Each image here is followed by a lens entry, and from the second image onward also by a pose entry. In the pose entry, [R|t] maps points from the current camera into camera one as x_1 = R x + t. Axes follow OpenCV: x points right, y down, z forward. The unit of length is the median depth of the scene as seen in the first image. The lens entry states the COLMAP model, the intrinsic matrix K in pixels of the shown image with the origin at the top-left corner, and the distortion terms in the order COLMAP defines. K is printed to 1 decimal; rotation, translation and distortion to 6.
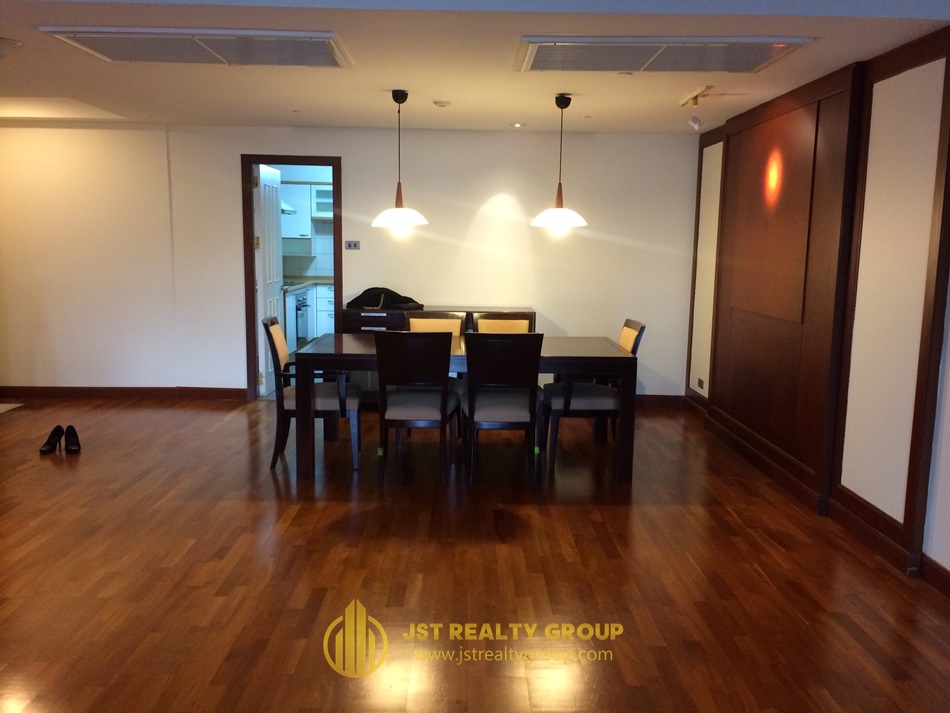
lens RADIAL K [[814.6, 0, 472.3], [0, 814.6, 355.0], [0, 0, 1]] dist [0.037554, -0.064183]
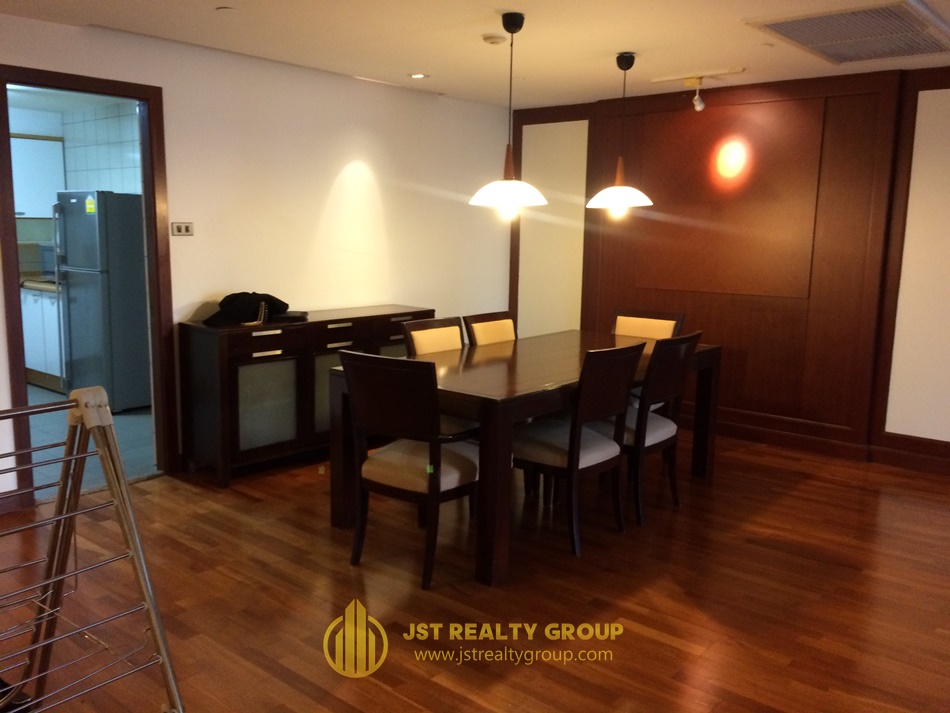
lens RADIAL K [[814.6, 0, 467.1], [0, 814.6, 364.1], [0, 0, 1]] dist [0.037554, -0.064183]
pose [[0.657638, -0.134939, 0.741150, -0.678563], [0.100630, 0.990745, 0.091090, -0.090001], [-0.746583, 0.014678, 0.665131, 0.555129]]
